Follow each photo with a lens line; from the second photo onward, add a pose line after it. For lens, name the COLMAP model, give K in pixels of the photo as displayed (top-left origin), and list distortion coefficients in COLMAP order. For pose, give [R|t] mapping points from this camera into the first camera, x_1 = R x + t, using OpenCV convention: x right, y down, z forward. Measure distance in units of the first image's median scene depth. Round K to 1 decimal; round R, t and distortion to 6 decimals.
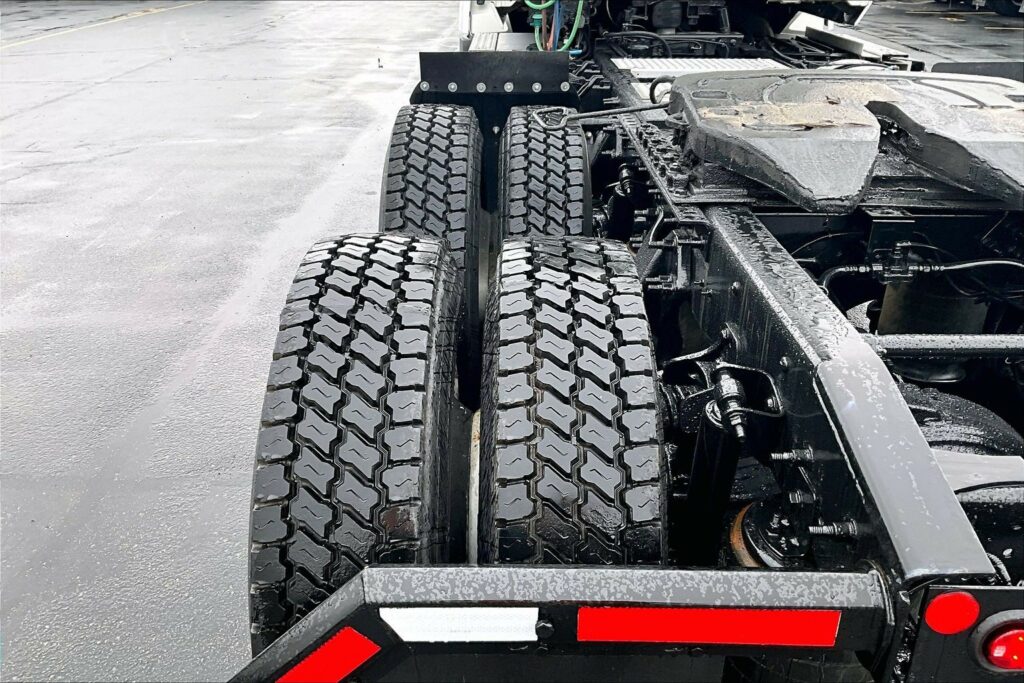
lens RADIAL K [[840.4, 0, 512.0], [0, 840.4, 341.5], [0, 0, 1]] dist [0.033547, -0.056706]
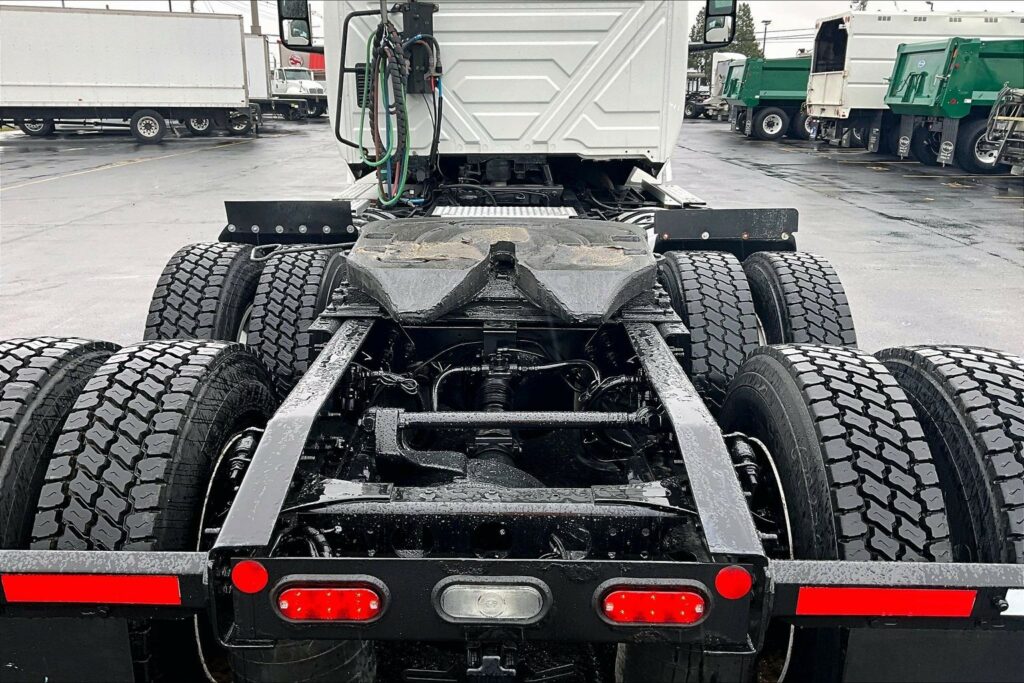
lens RADIAL K [[832.1, 0, 506.7], [0, 832.1, 341.1], [0, 0, 1]] dist [0.112164, -0.197076]
pose [[1.000000, -0.000133, -0.000612, 0.197640], [0.000033, 0.987055, -0.160380, 0.031396], [0.000626, 0.160380, 0.987055, -0.103843]]
